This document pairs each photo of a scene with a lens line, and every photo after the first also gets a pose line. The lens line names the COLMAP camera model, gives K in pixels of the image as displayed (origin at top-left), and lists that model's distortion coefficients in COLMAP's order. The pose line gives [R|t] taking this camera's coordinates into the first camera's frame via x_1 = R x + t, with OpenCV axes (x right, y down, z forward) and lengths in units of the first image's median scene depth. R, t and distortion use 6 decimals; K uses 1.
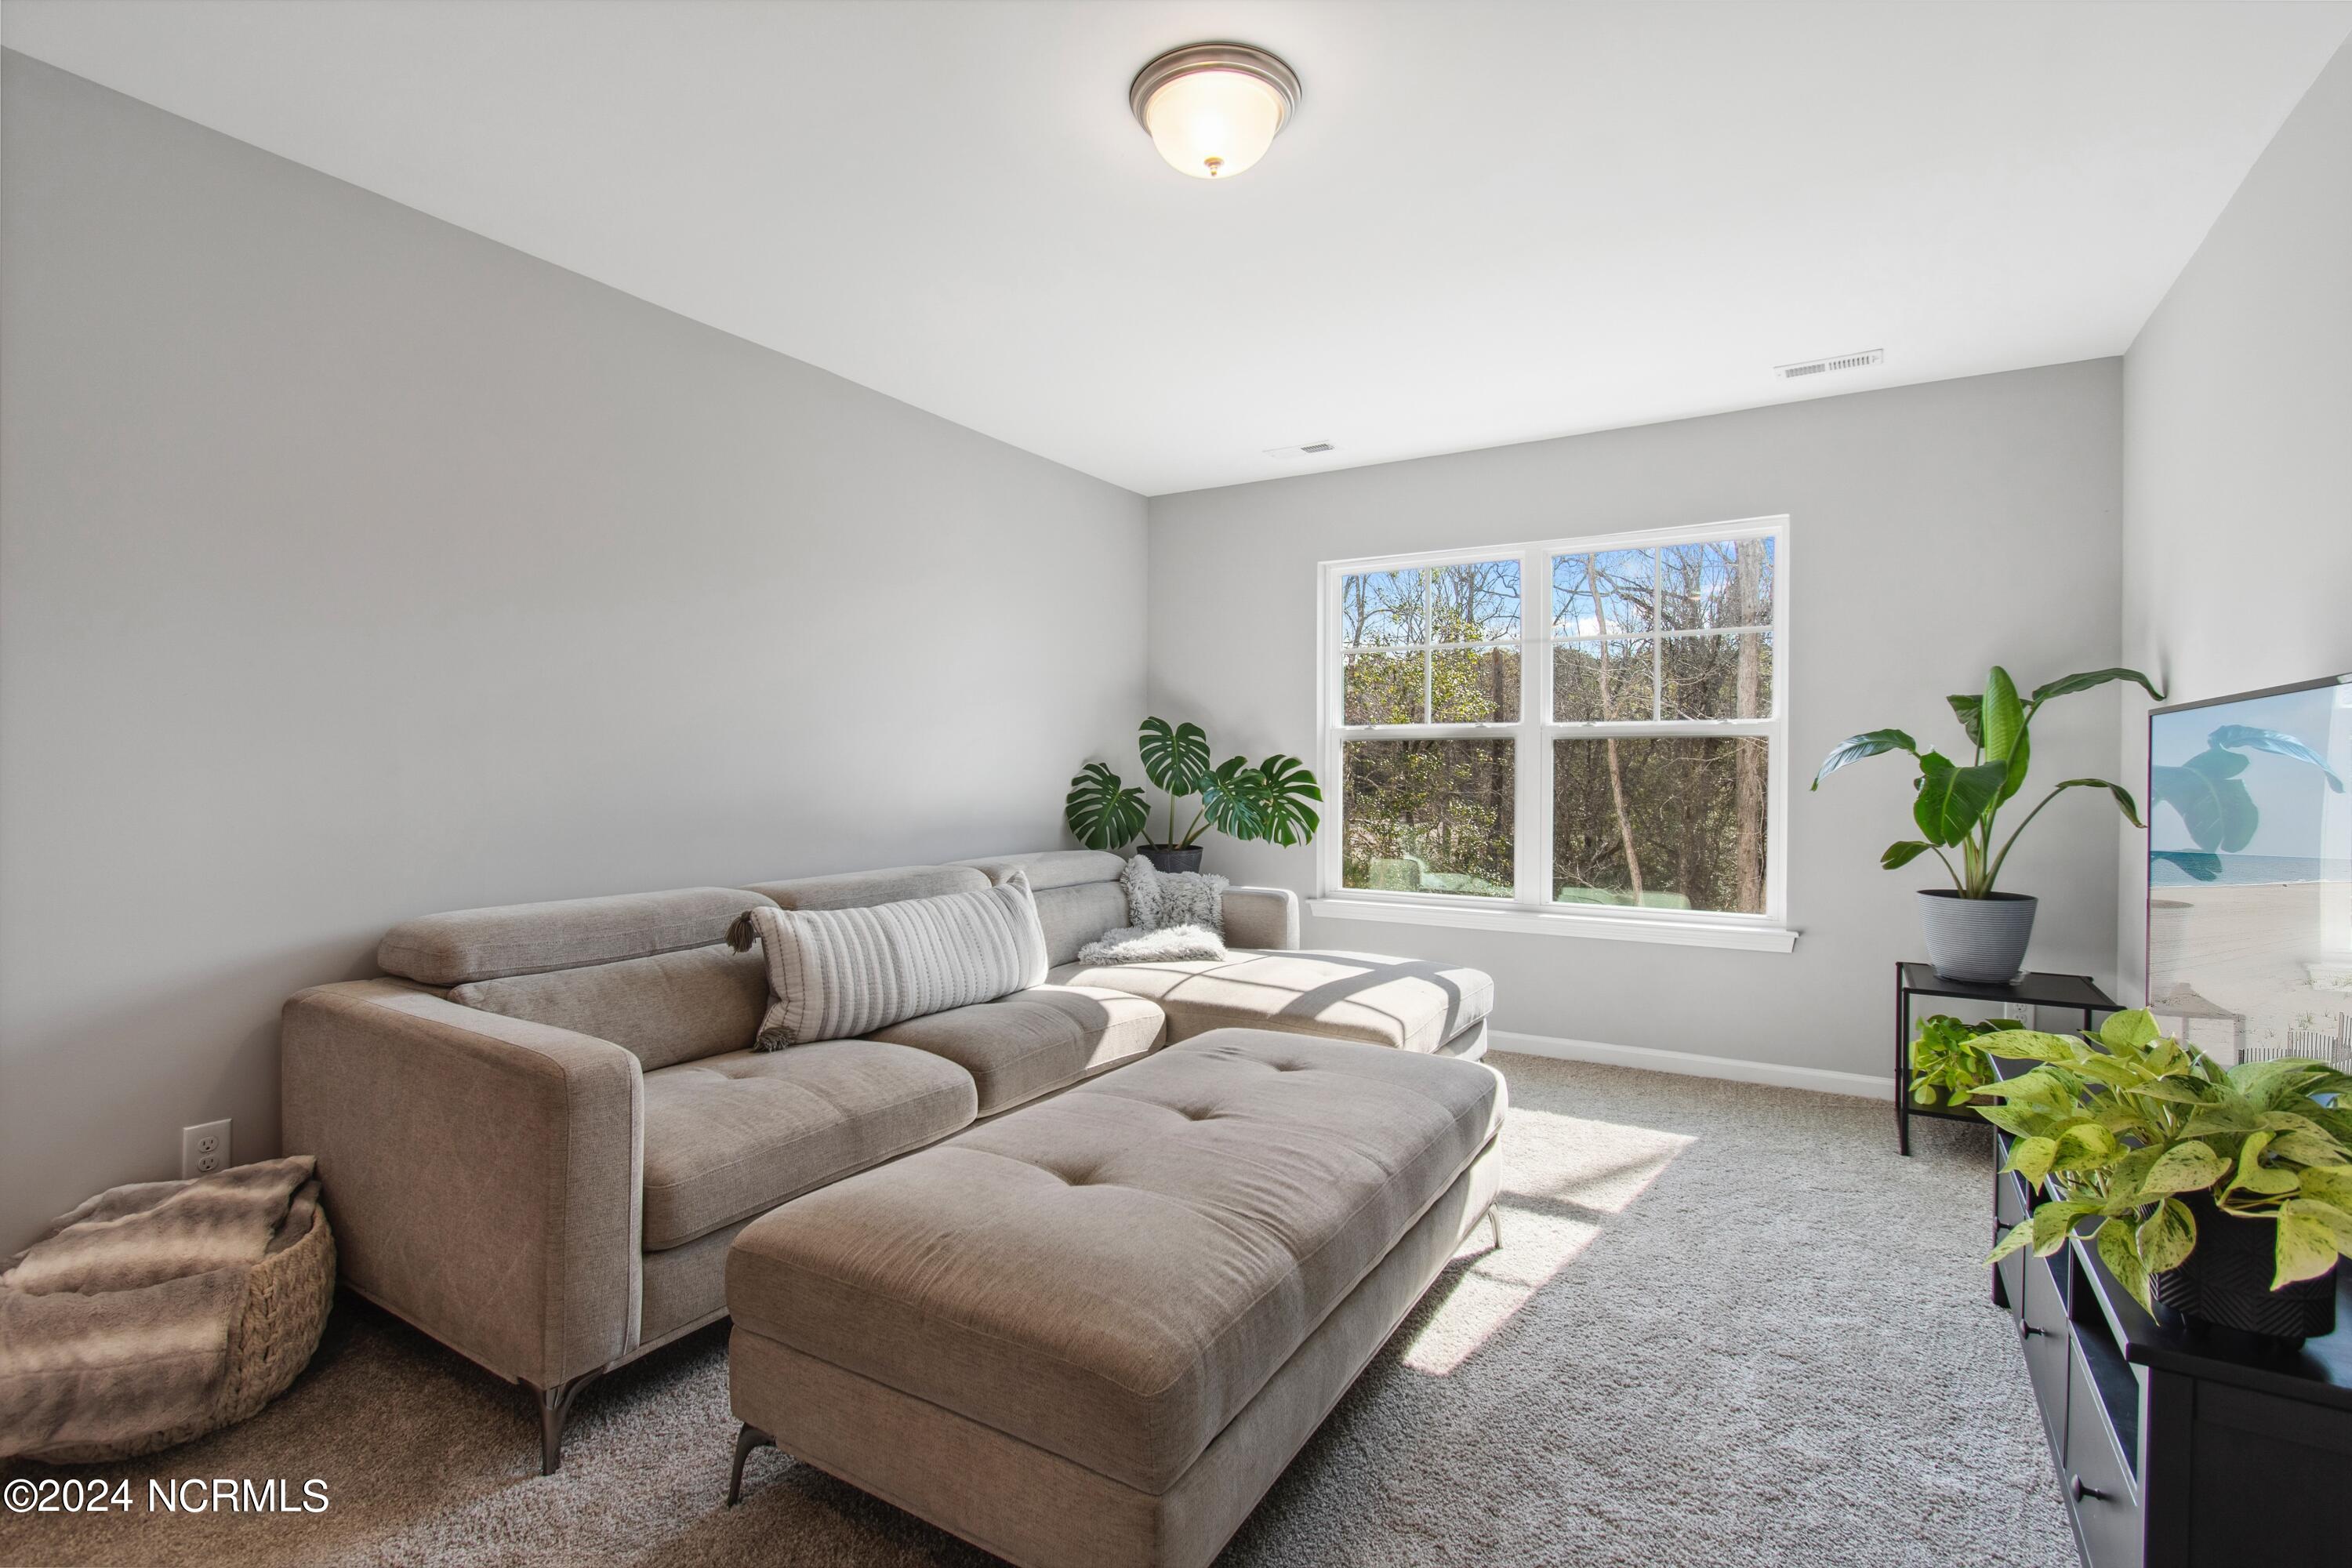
lens RADIAL K [[1103.6, 0, 1176.0], [0, 1103.6, 784.0], [0, 0, 1]] dist [-0.000166, 0.000020]
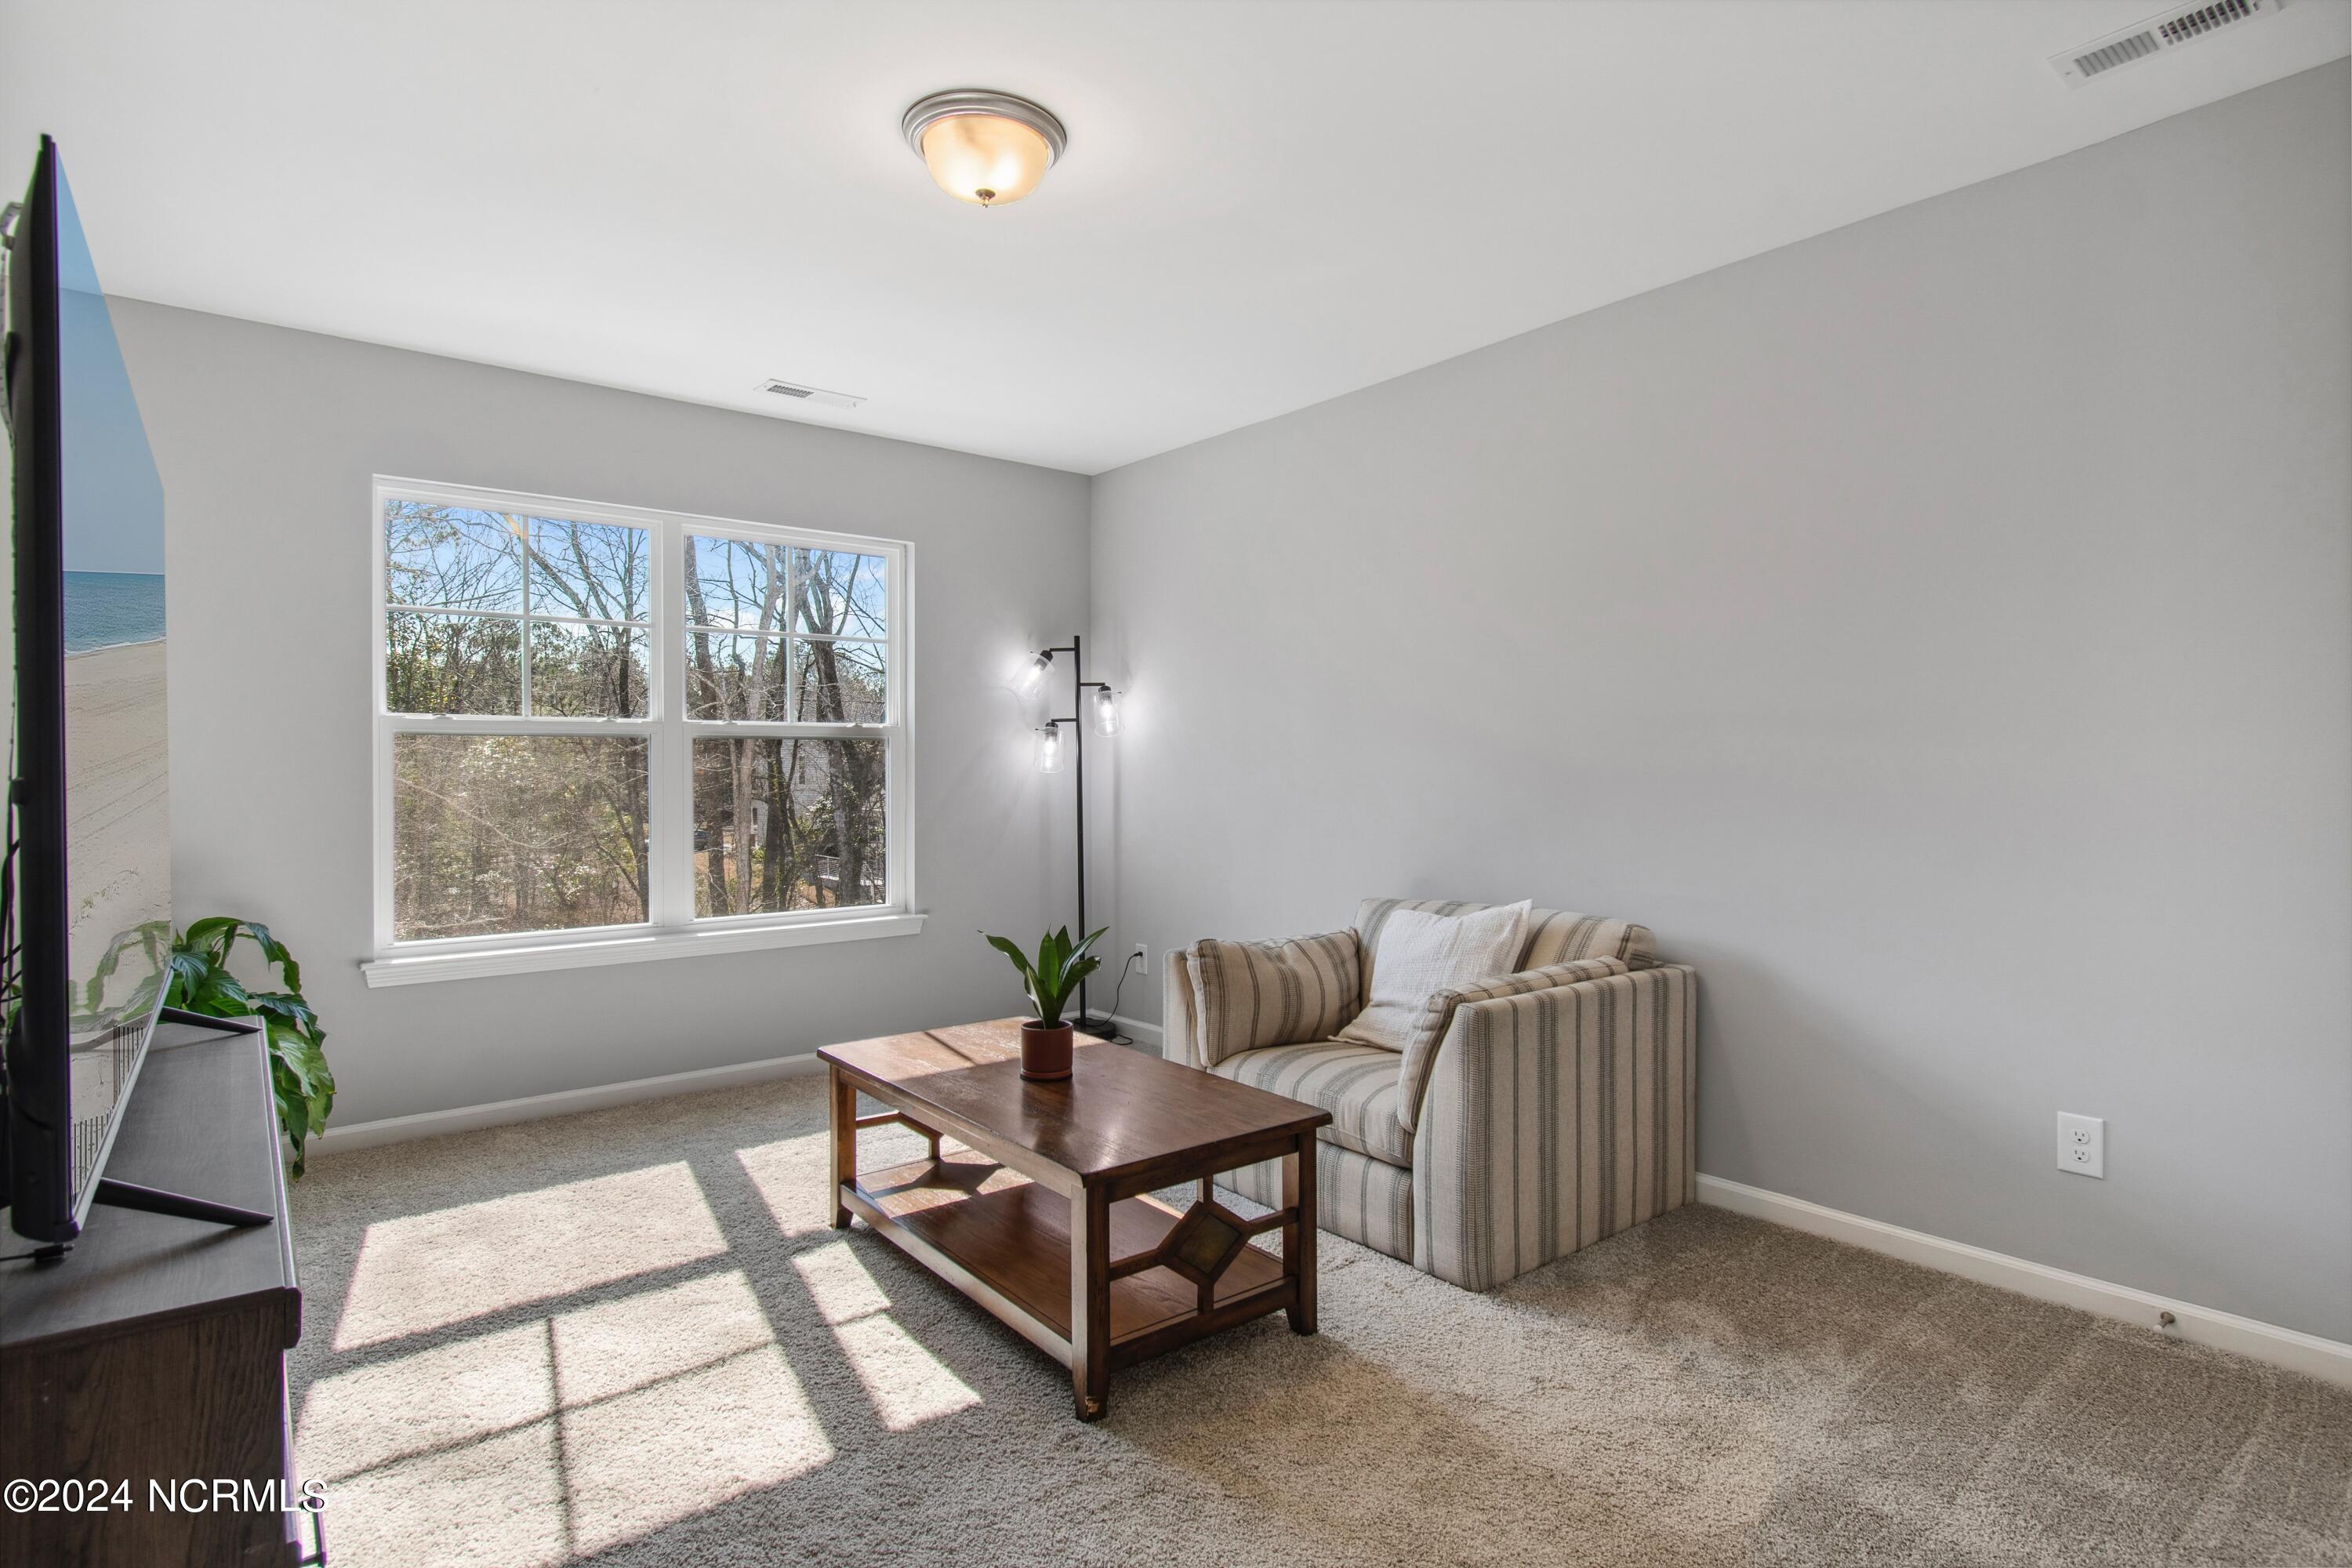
lens RADIAL K [[1182.1, 0, 1176.0], [0, 1182.1, 784.0], [0, 0, 1]] dist [0.001755, 0.000195]
pose [[0.352584, -0.017199, 0.935622, -0.403507], [0.018329, 0.999766, 0.011471, -0.006384], [-0.935601, 0.013105, 0.352817, 0.269518]]
